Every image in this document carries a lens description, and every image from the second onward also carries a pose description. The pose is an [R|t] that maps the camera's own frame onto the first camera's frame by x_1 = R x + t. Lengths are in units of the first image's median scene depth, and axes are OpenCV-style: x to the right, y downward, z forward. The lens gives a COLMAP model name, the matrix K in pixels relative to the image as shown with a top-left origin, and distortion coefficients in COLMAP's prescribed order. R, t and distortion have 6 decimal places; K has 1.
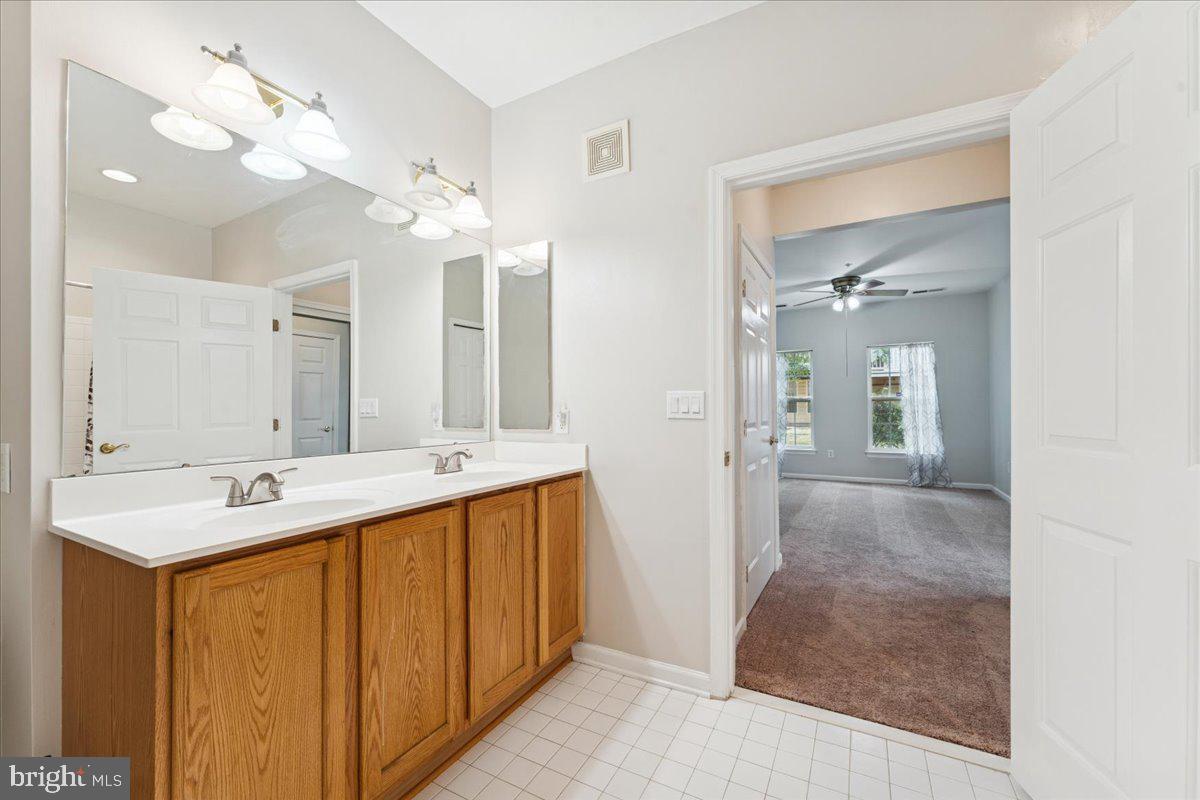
lens RADIAL K [[489.2, 0, 594.9], [0, 489.2, 407.8], [0, 0, 1]] dist [0.017427, -0.001075]
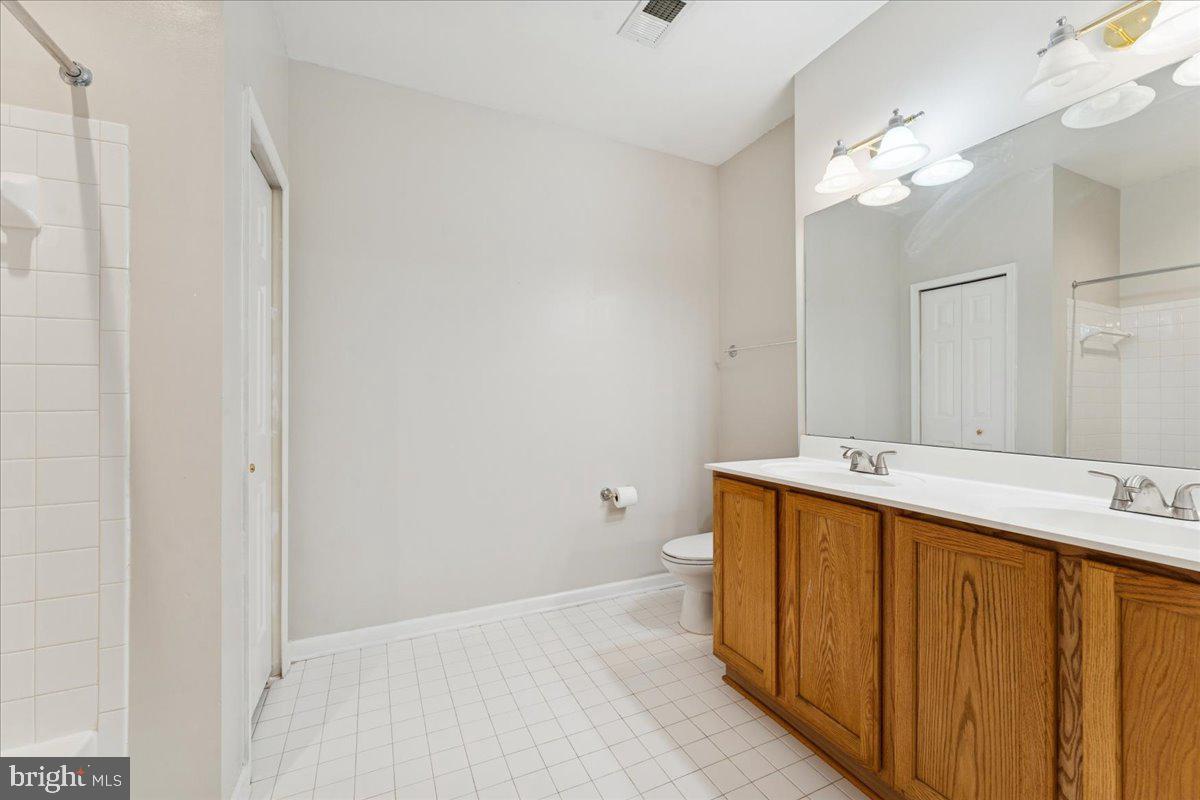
lens RADIAL K [[489.2, 0, 604.4], [0, 489.2, 398.2], [0, 0, 1]] dist [0.017427, -0.001075]
pose [[-0.574246, 0.006410, -0.818658, 0.726848], [0.005769, 0.999976, 0.003783, -0.009359], [0.818662, -0.002551, -0.574270, 1.127430]]
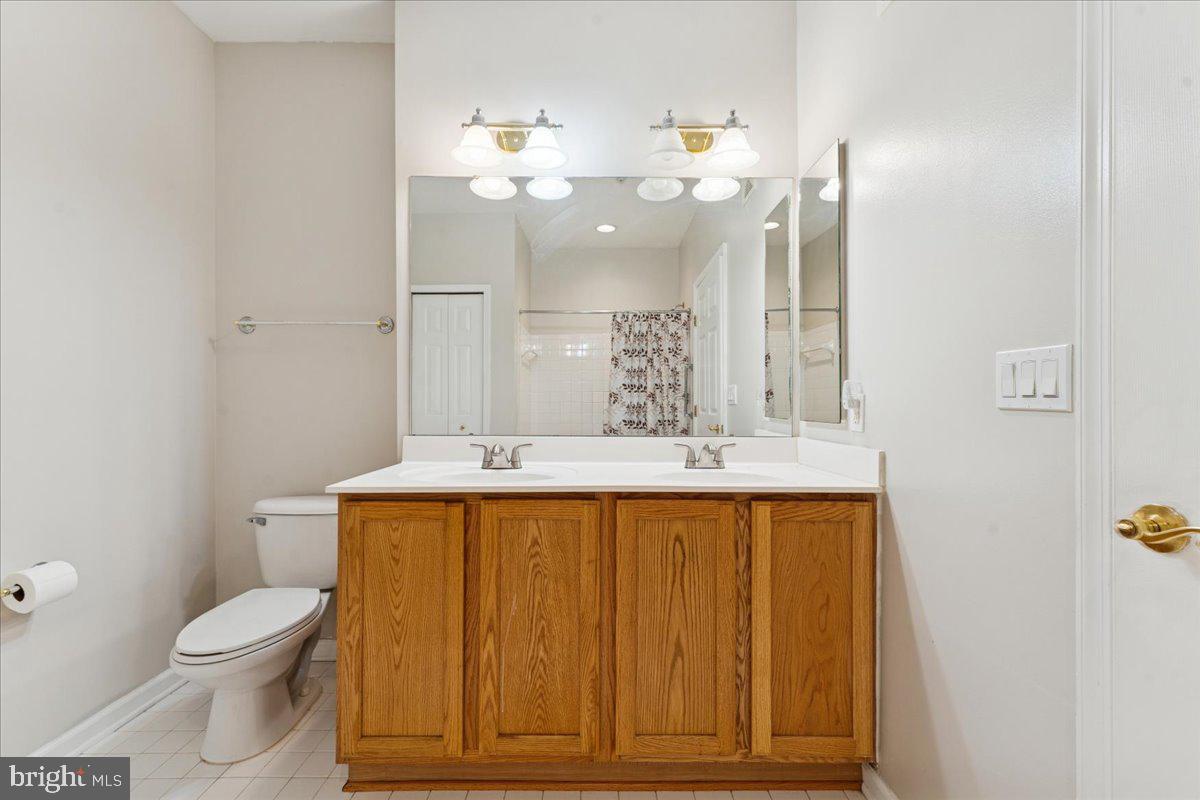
lens RADIAL K [[489.2, 0, 599.5], [0, 489.2, 407.4], [0, 0, 1]] dist [0.017427, -0.001075]
pose [[0.489130, 0.014182, -0.872096, 0.496857], [-0.002884, 0.999889, 0.014643, 0.019324], [0.872206, -0.004647, 0.489116, 0.582208]]
